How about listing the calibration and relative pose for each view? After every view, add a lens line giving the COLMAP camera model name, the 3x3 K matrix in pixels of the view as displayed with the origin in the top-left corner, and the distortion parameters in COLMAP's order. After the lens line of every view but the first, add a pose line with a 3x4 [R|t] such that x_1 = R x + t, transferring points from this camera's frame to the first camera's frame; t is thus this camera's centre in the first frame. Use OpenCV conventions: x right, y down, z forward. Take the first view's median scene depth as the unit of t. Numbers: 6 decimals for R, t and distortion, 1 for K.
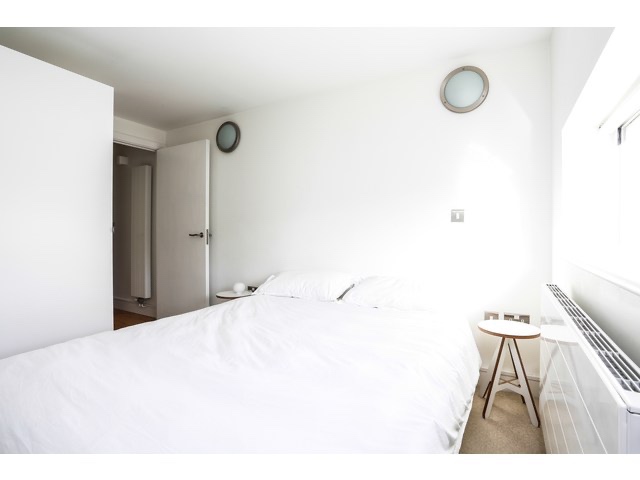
lens RADIAL K [[319.5, 0, 320.5], [0, 319.5, 236.1], [0, 0, 1]] dist [-0.002689, -0.000060]
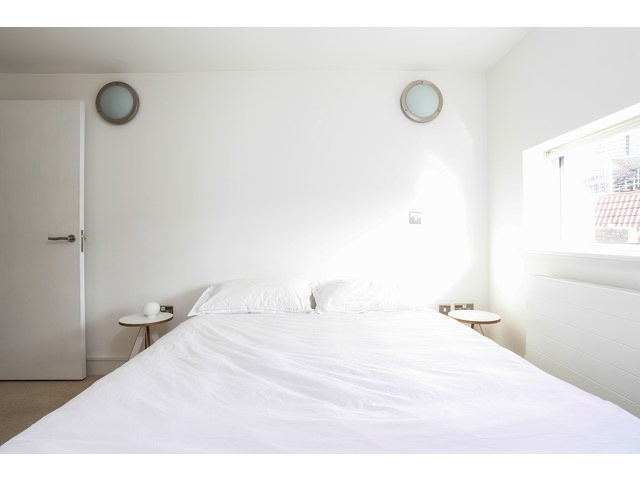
lens RADIAL K [[322.3, 0, 320.0], [0, 322.3, 240.0], [0, 0, 1]] dist [-0.004557, -0.000650]
pose [[0.863789, -0.006658, 0.503809, -0.296027], [0.005550, 0.999978, 0.003701, 0.000370], [-0.503823, -0.000401, 0.863807, 0.156291]]
